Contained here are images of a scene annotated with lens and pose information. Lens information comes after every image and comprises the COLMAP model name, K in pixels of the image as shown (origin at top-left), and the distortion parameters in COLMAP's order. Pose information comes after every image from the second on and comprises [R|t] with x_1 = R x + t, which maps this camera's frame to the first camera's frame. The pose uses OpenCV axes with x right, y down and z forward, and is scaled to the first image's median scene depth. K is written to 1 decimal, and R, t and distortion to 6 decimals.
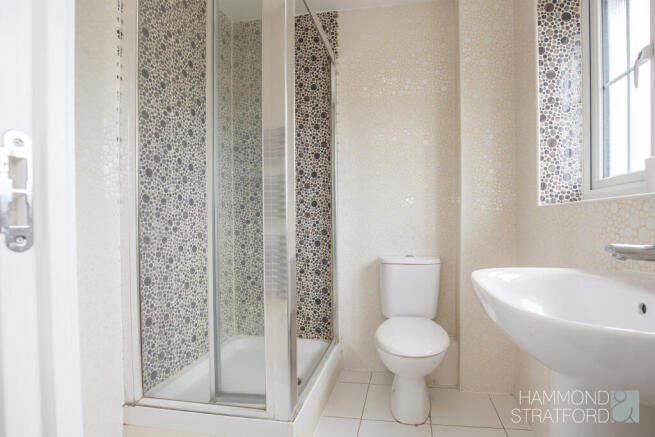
lens RADIAL K [[308.1, 0, 327.9], [0, 308.1, 220.4], [0, 0, 1]] dist [-0.002104, -0.000514]
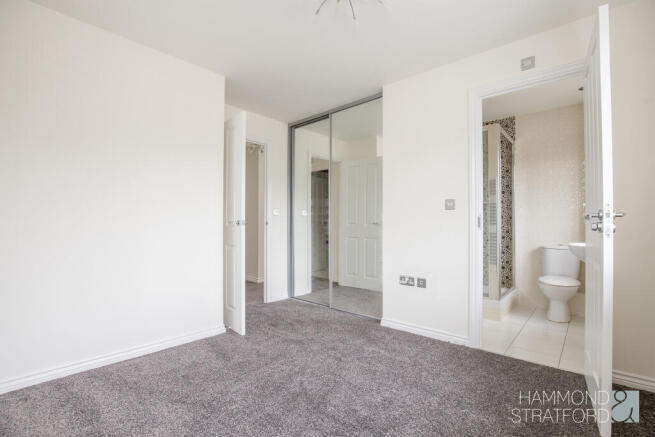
lens RADIAL K [[308.1, 0, 325.7], [0, 308.1, 221.8], [0, 0, 1]] dist [-0.002104, -0.000514]
pose [[0.889422, -0.002126, -0.457083, -0.145184], [-0.000574, 0.999983, -0.005766, -0.012705], [0.457088, 0.005391, 0.889405, -1.264997]]
